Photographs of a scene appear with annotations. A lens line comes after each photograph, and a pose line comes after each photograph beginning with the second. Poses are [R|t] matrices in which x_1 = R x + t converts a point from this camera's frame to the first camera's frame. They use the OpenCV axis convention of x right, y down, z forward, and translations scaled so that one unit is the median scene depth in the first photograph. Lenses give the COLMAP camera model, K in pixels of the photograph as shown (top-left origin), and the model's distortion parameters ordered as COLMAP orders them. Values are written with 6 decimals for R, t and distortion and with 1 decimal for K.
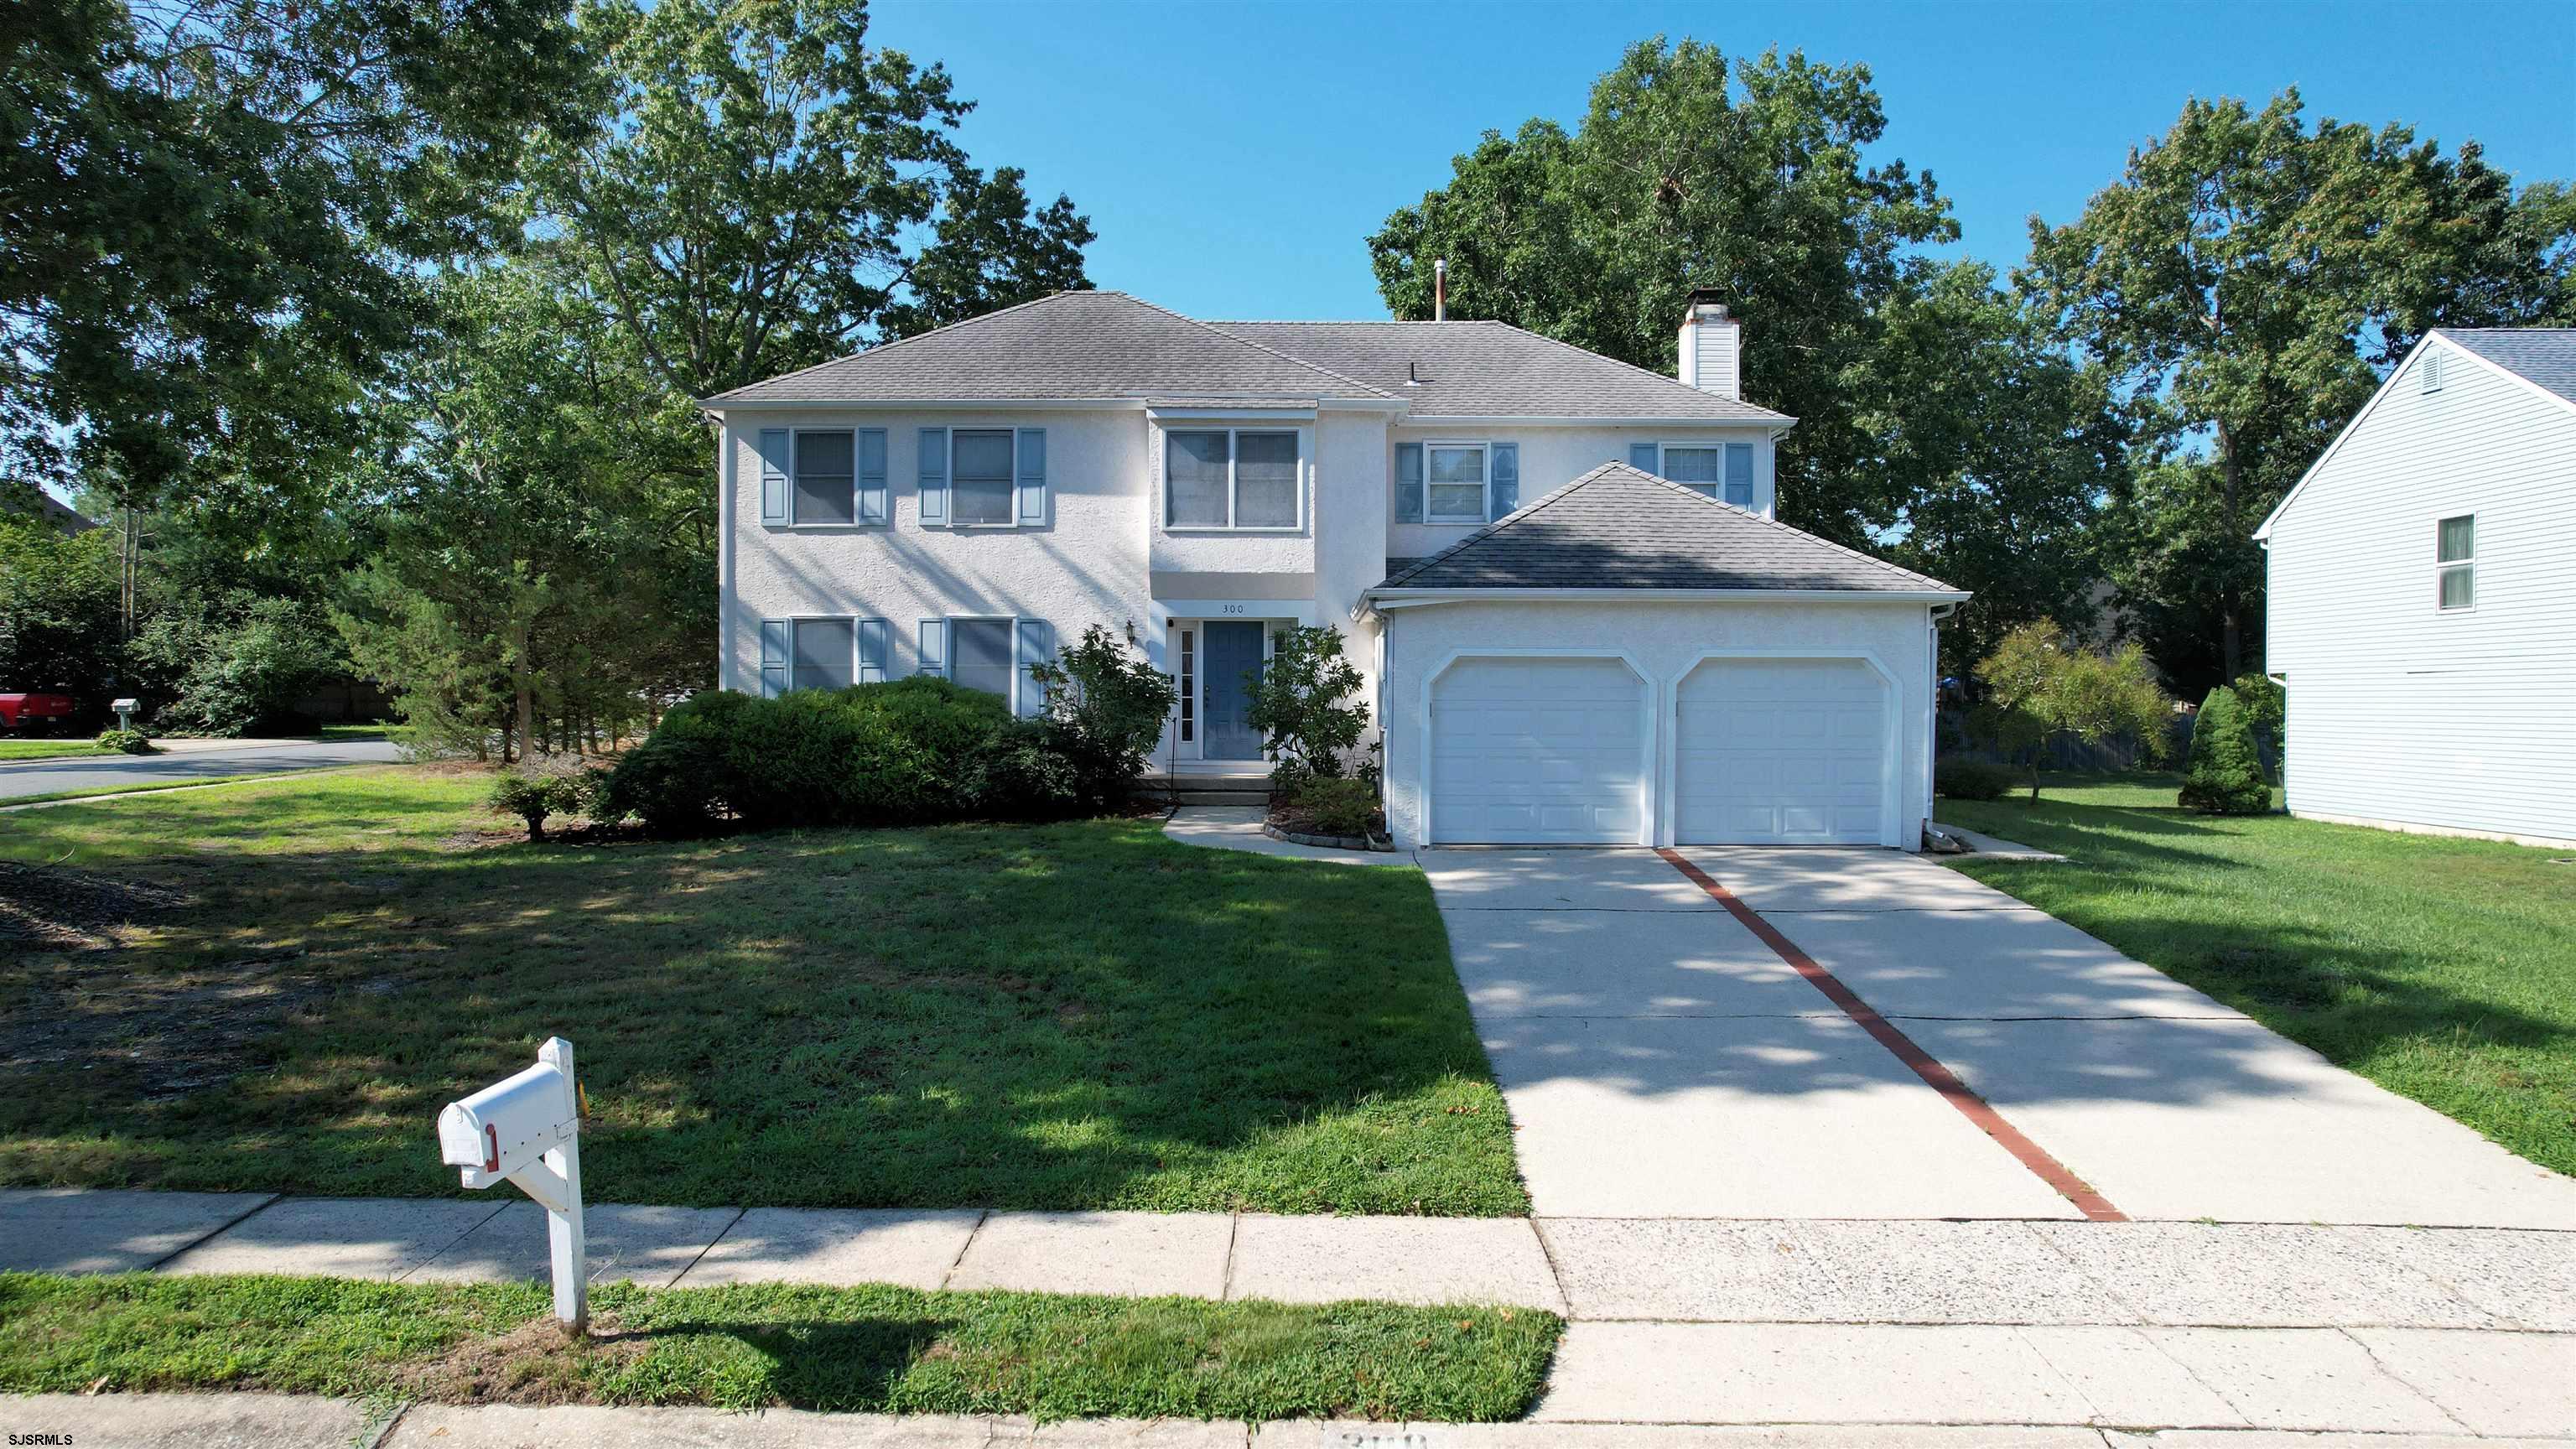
lens RADIAL K [[1648.4, 0, 1286.2], [0, 1648.4, 728.9], [0, 0, 1]] dist [-0.075042, 0.066051]
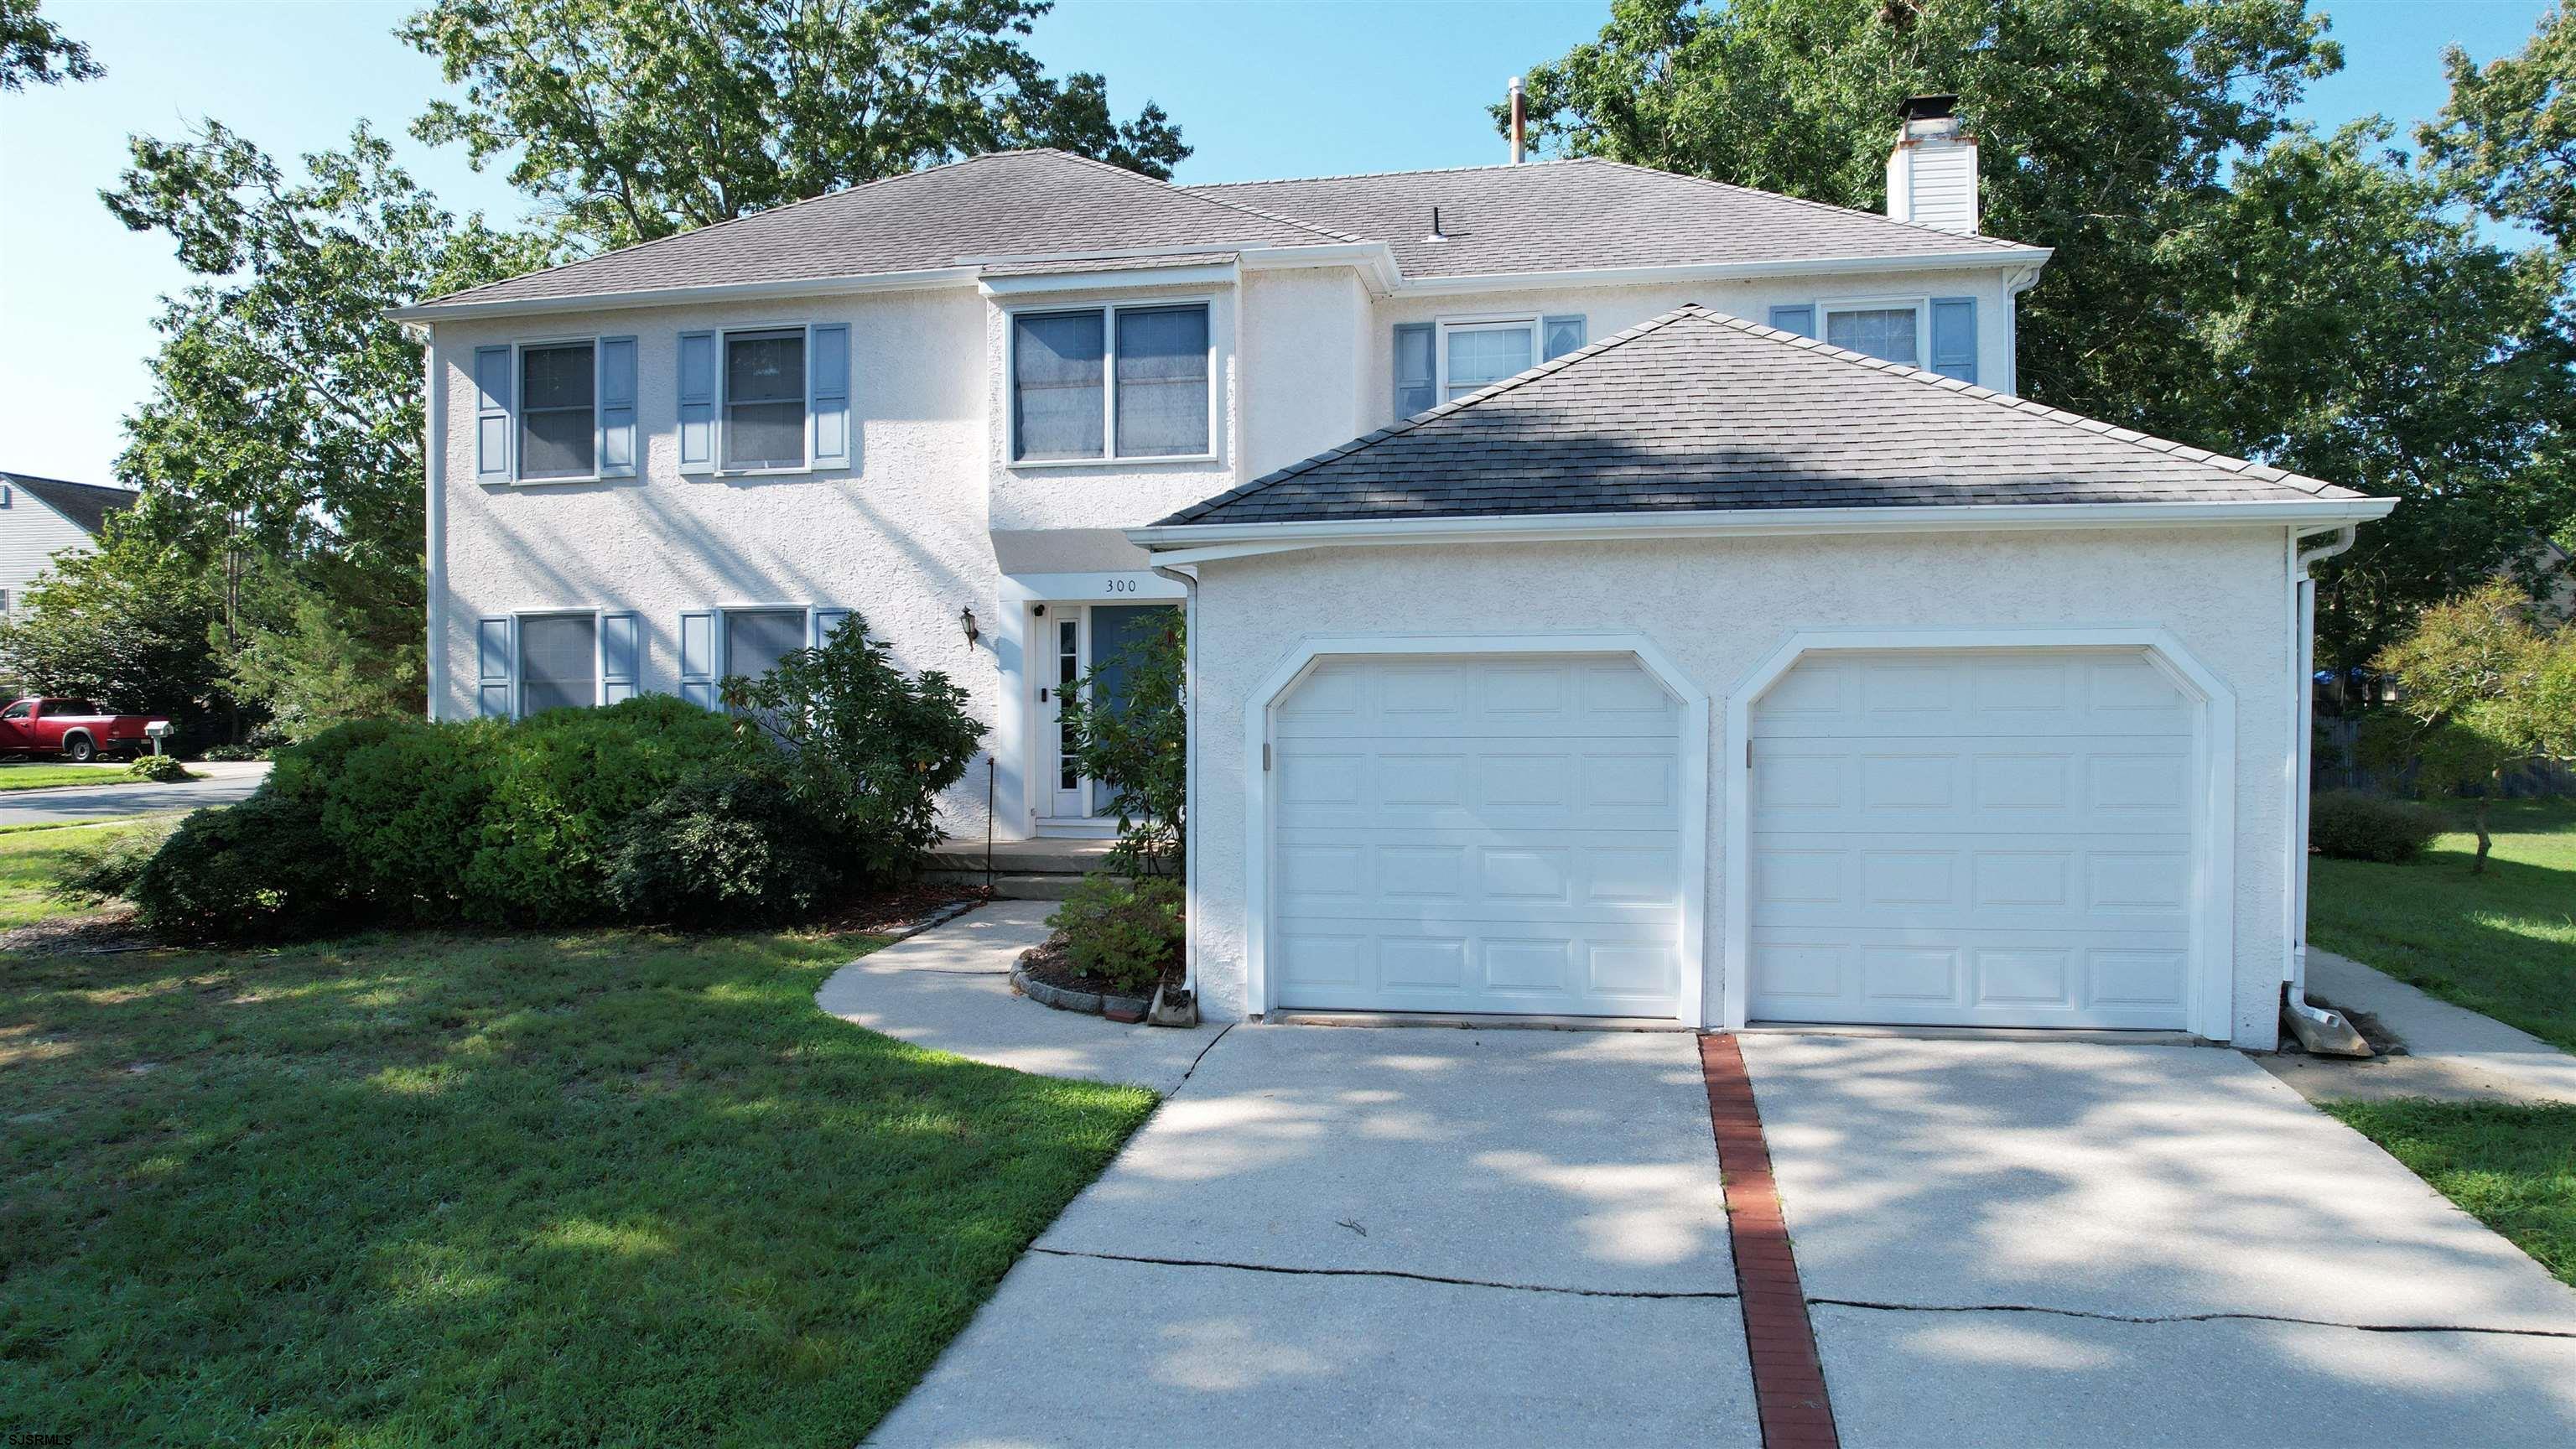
lens RADIAL K [[1648.4, 0, 1286.2], [0, 1648.4, 728.9], [0, 0, 1]] dist [-0.075042, 0.066051]
pose [[0.983176, -0.006833, -0.182531, 0.145955], [0.006655, 0.999977, -0.001587, -0.015079], [0.182538, 0.000346, 0.983199, 0.370707]]
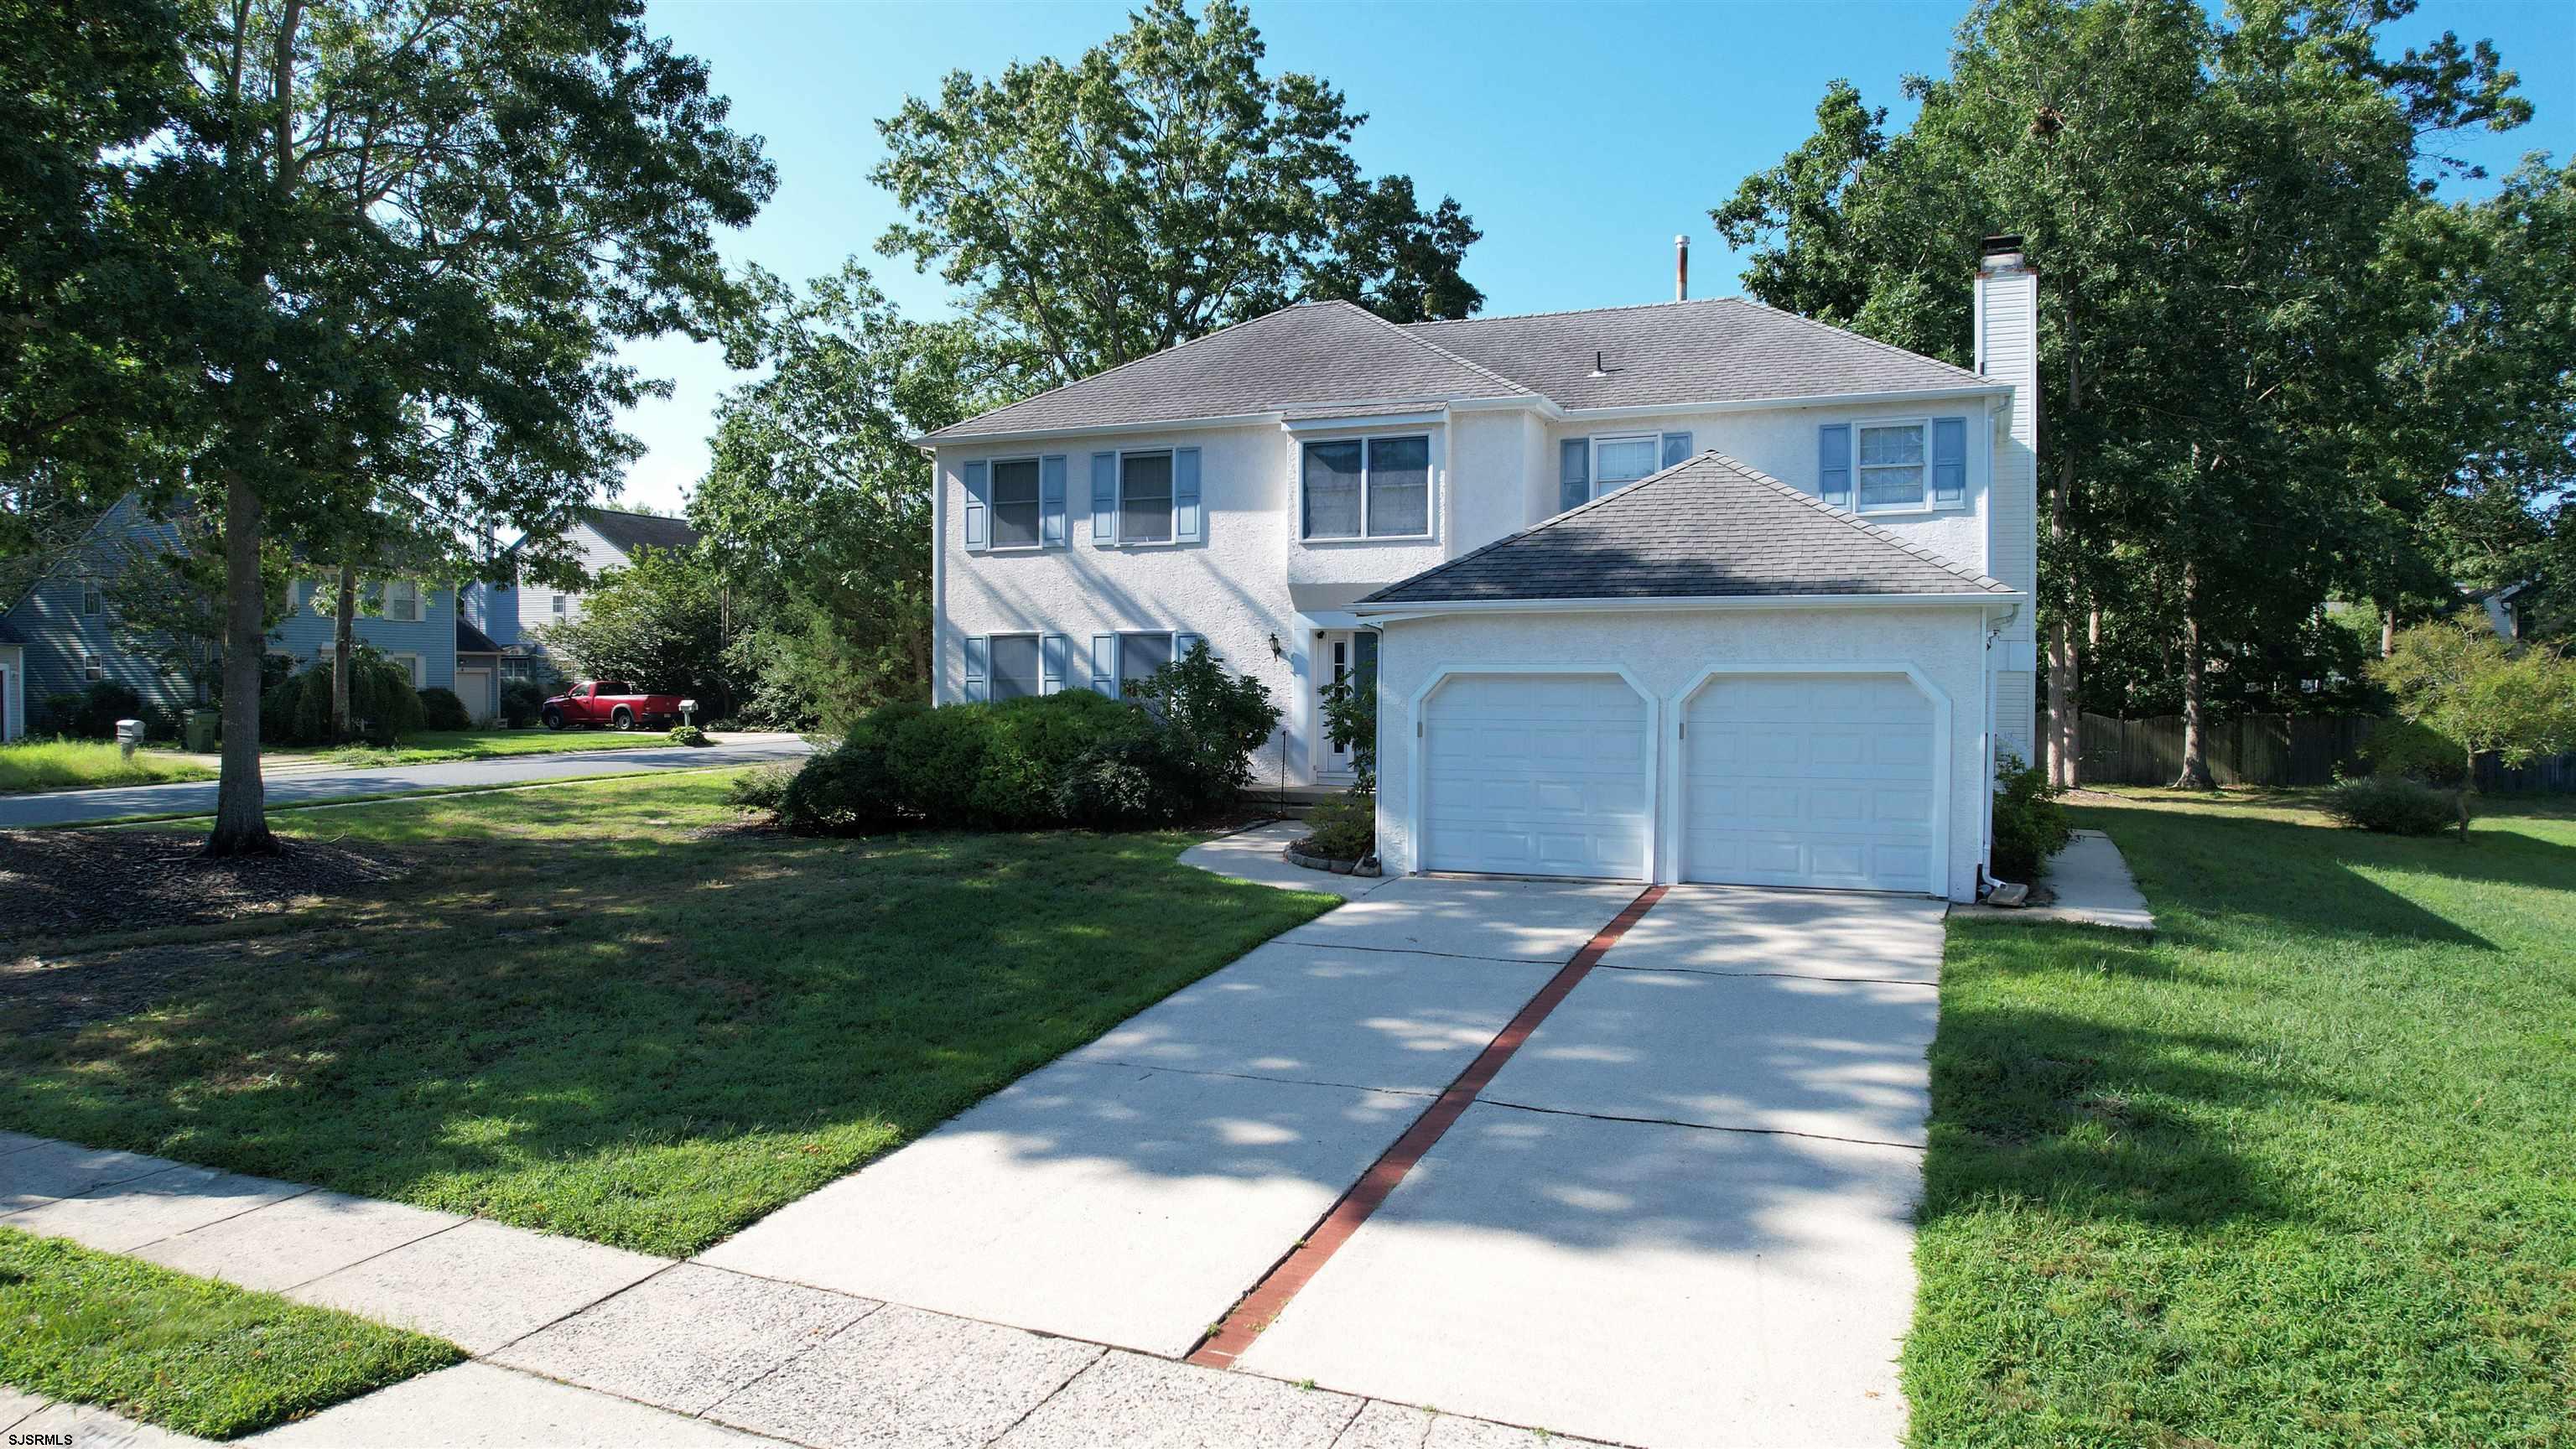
lens RADIAL K [[1648.4, 0, 1286.2], [0, 1648.4, 728.9], [0, 0, 1]] dist [-0.075042, 0.066051]
pose [[0.923286, 0.007843, -0.384034, 0.292943], [-0.005721, 0.999961, 0.006667, -0.013735], [0.384071, -0.003958, 0.923295, 0.070243]]
